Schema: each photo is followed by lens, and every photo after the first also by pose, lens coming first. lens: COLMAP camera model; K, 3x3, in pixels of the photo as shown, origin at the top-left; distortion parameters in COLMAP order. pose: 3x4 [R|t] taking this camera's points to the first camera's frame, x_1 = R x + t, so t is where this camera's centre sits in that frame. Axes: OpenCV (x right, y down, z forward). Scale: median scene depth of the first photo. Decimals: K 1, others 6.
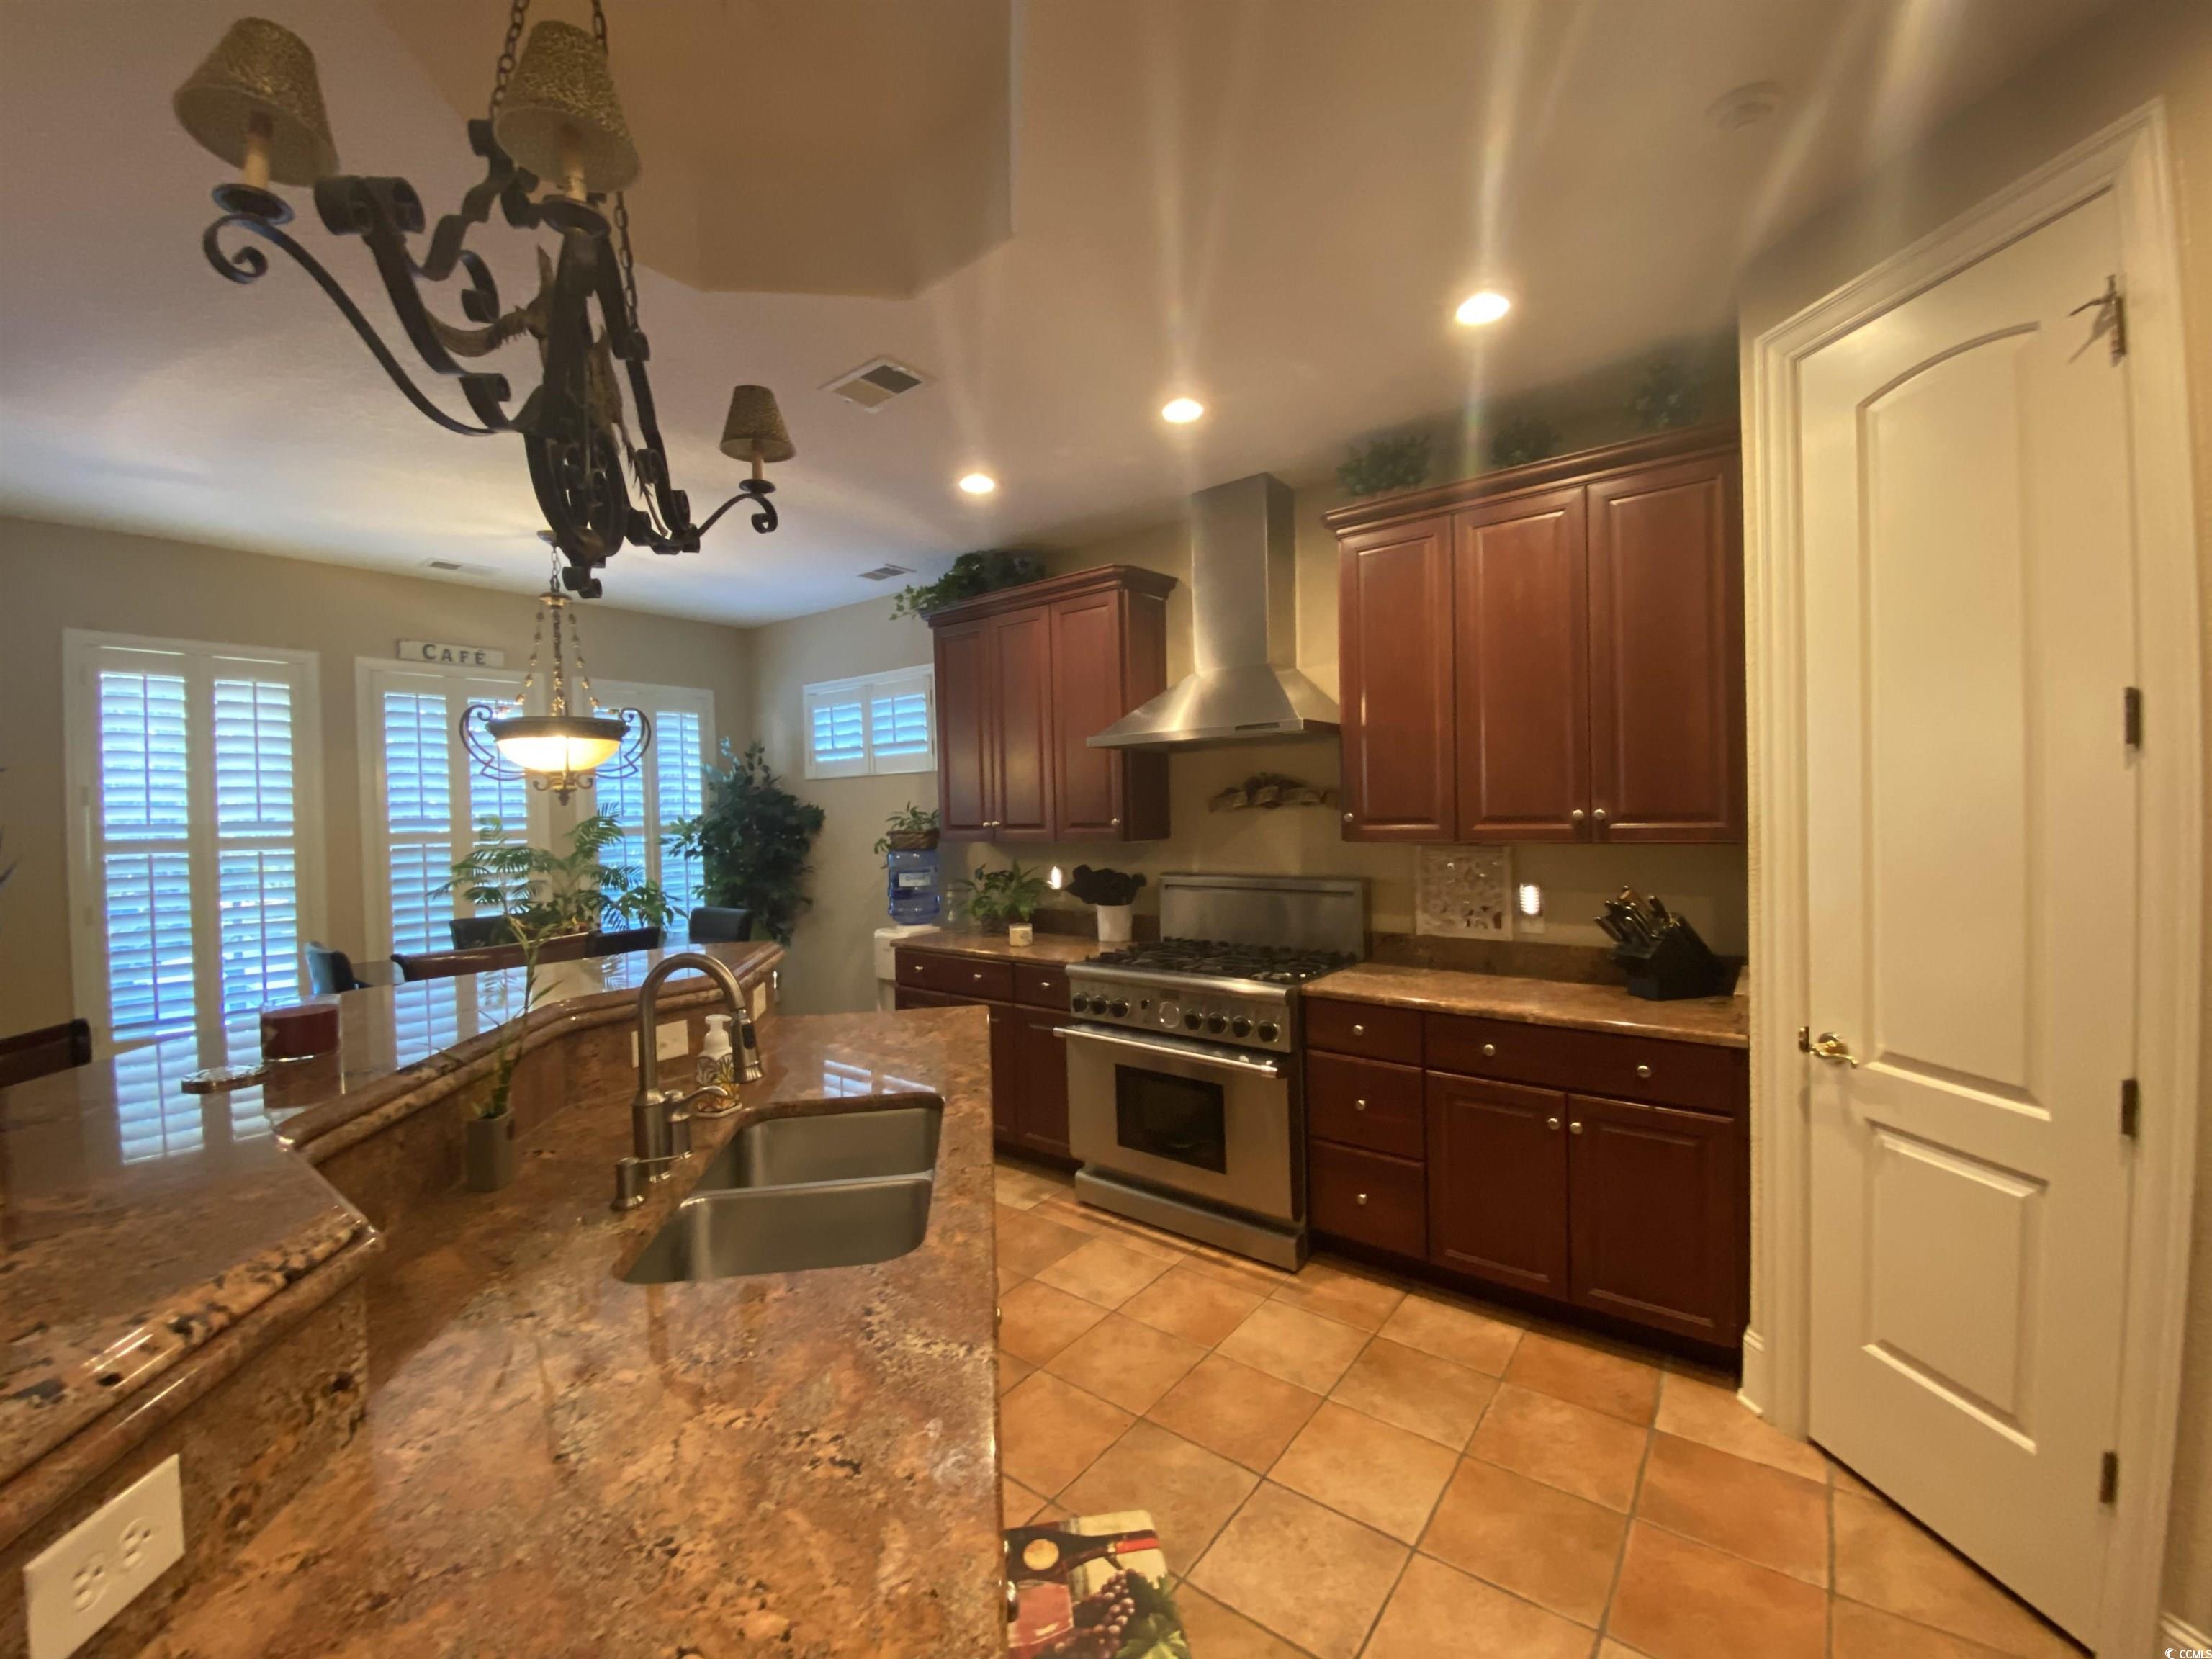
lens RADIAL K [[900.4, 0, 1096.5], [0, 900.4, 827.8], [0, 0, 1]] dist [0.016026, -0.016802]
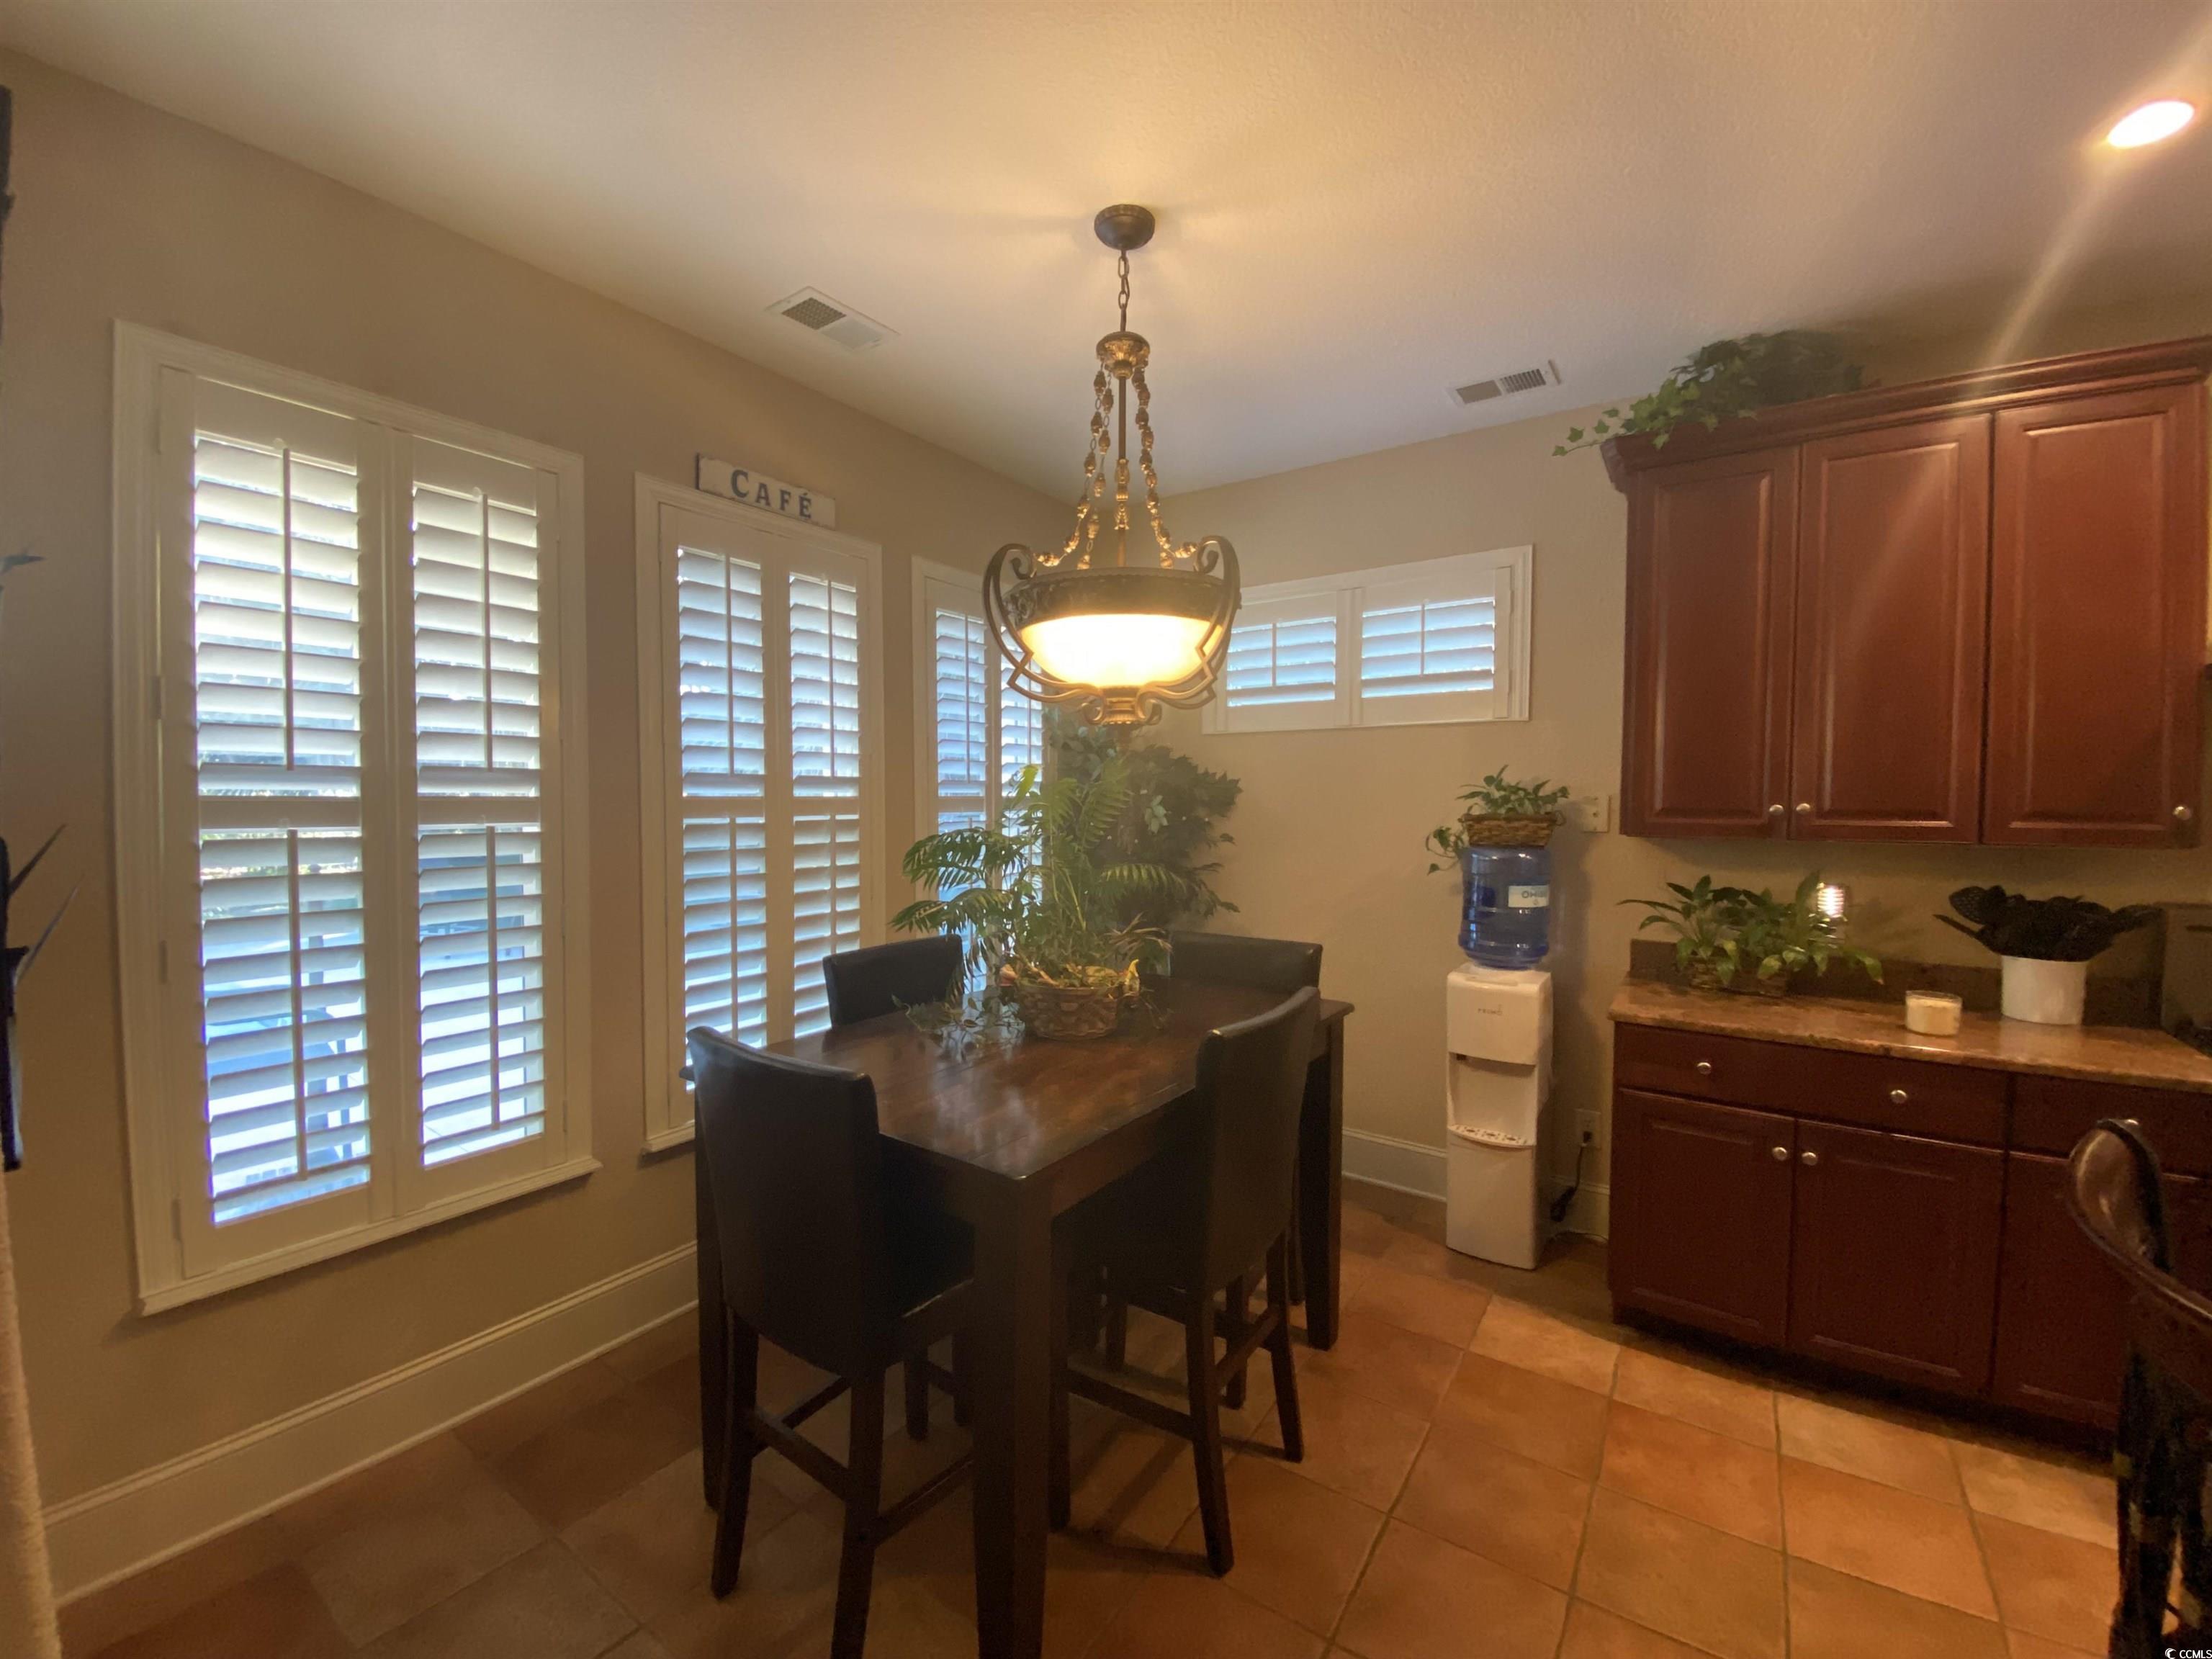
lens RADIAL K [[880.3, 0, 1105.2], [0, 880.3, 828.3], [0, 0, 1]] dist [0.014011, -0.019141]
pose [[0.998702, 0.024045, 0.044897, -1.088799], [-0.025092, 0.999423, 0.022902, 0.012371], [-0.044321, -0.023999, 0.998729, 0.873194]]
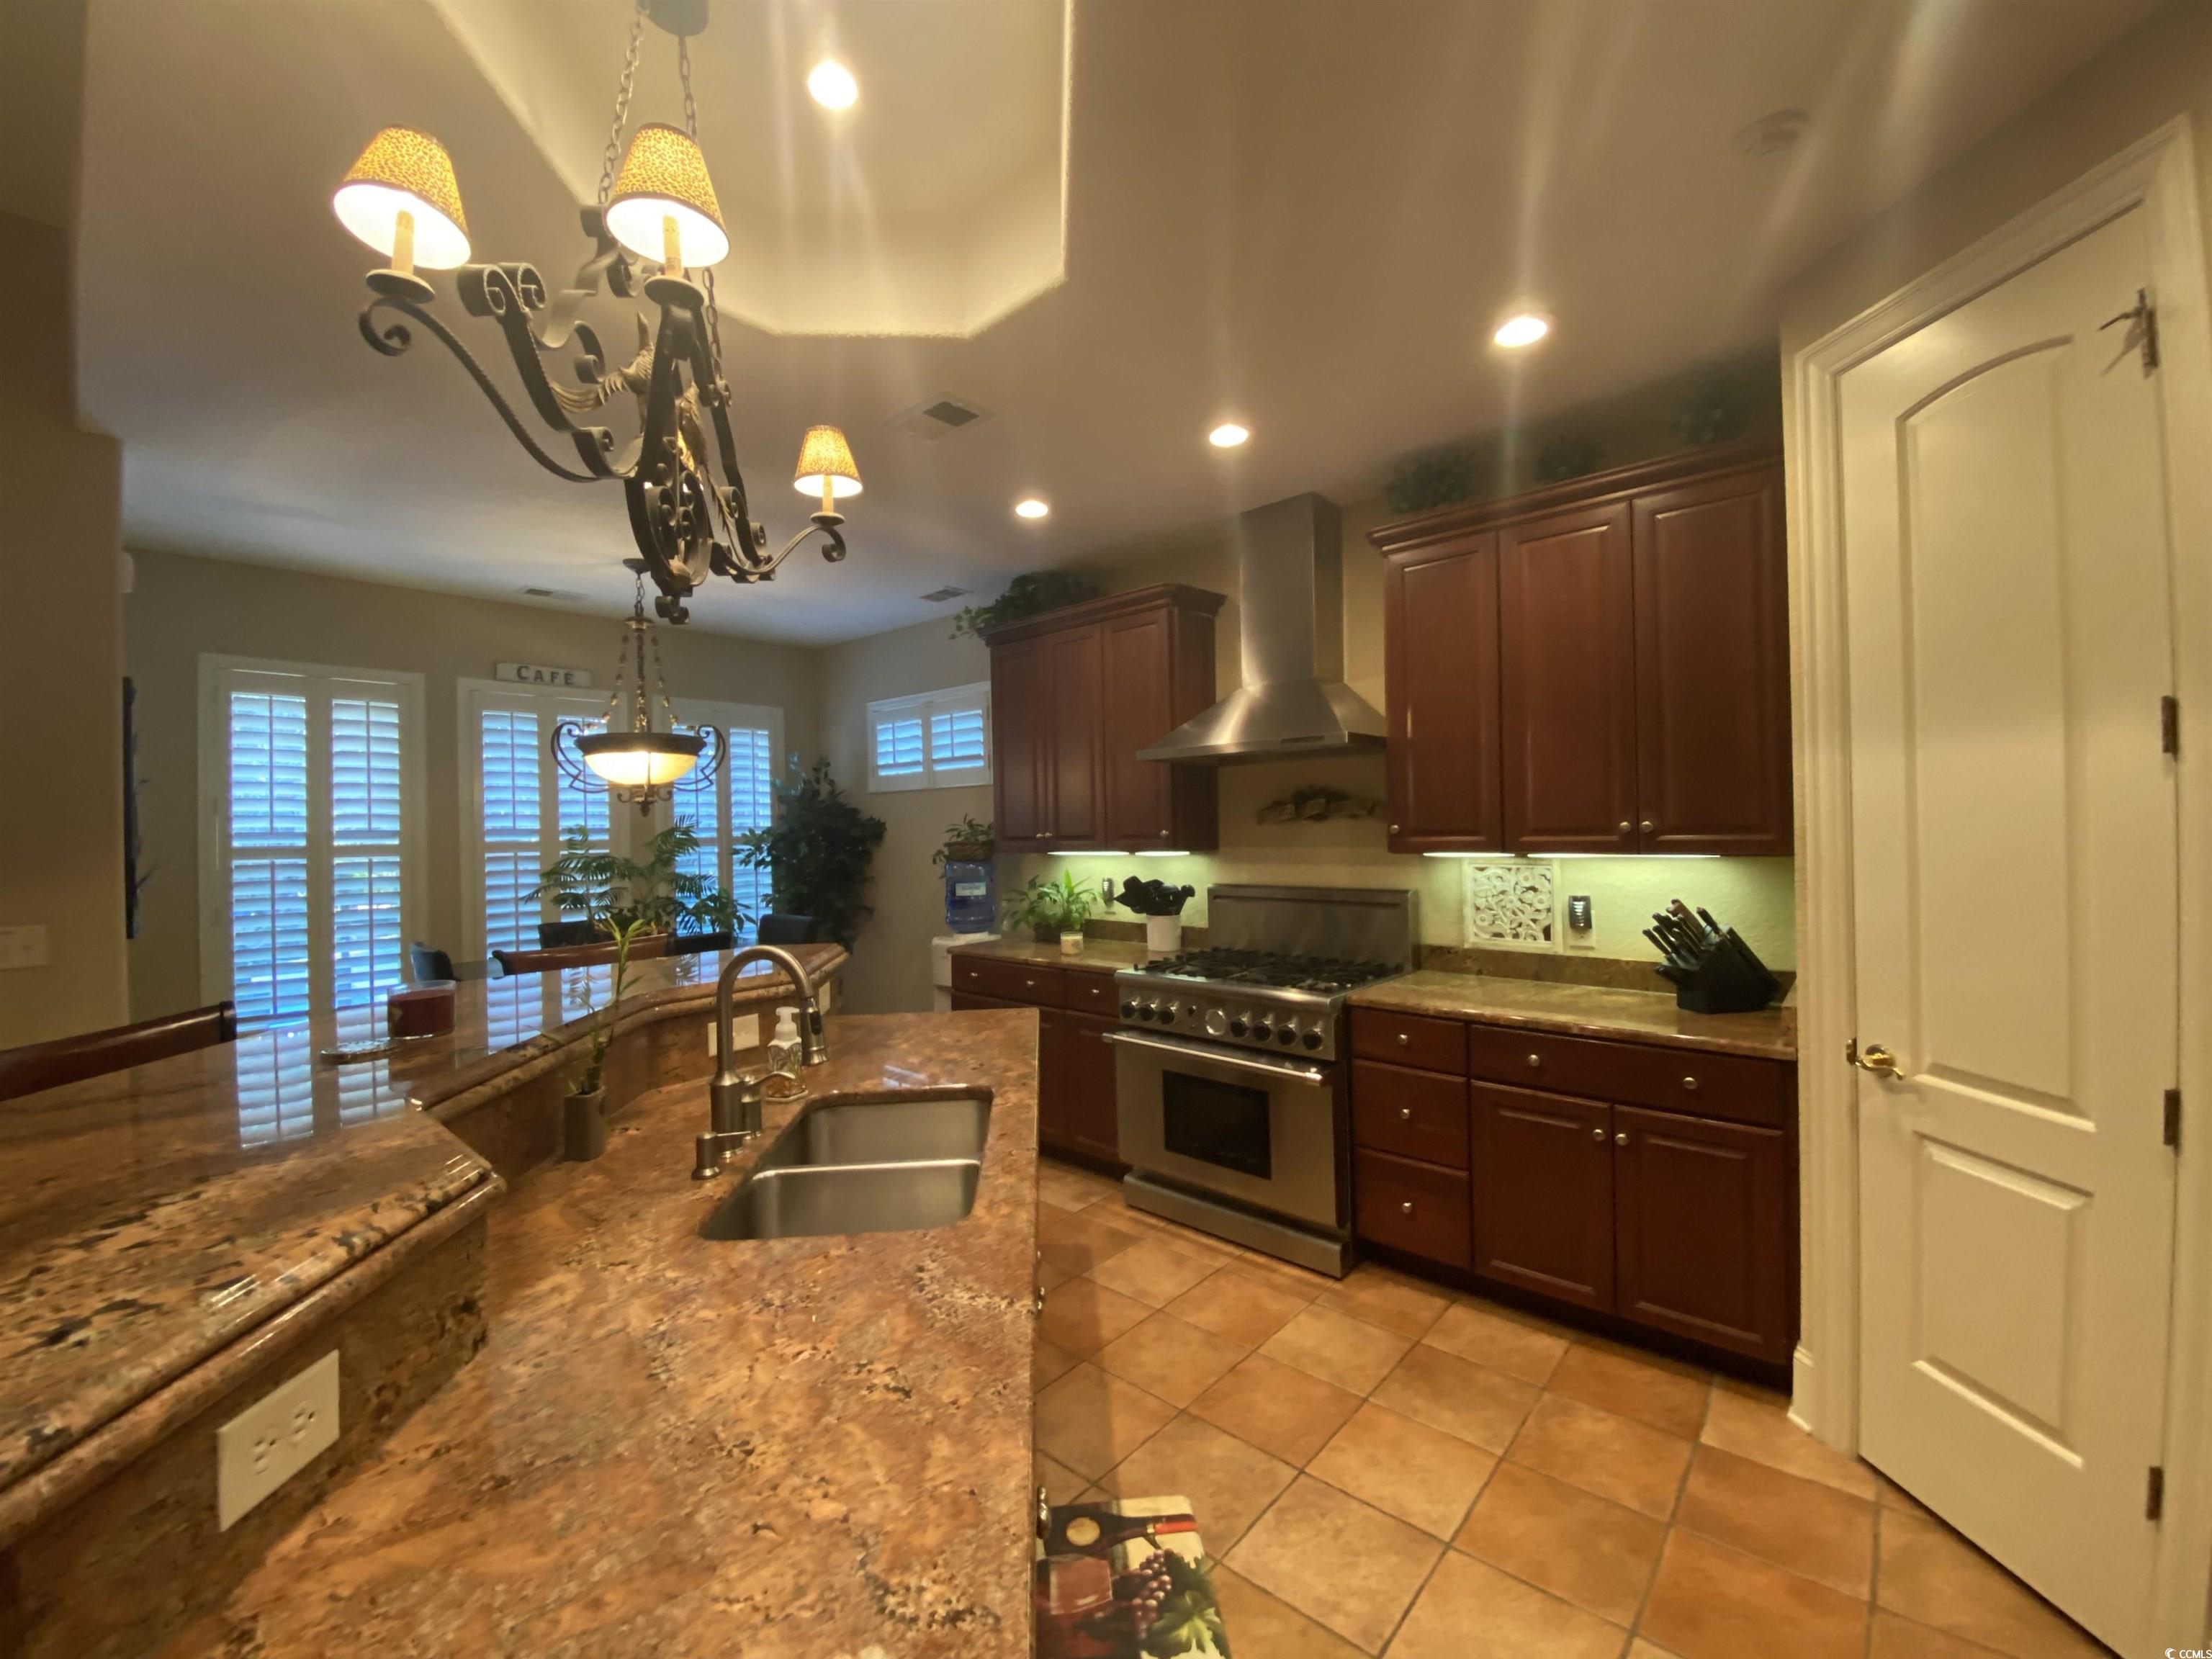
lens RADIAL K [[899.6, 0, 1096.5], [0, 899.6, 828.9], [0, 0, 1]] dist [0.021192, -0.018434]
pose [[0.997983, 0.003425, -0.063387, 0.014277], [-0.004450, 0.999861, -0.016039, 0.007928], [0.063323, 0.016288, 0.997860, -0.045389]]
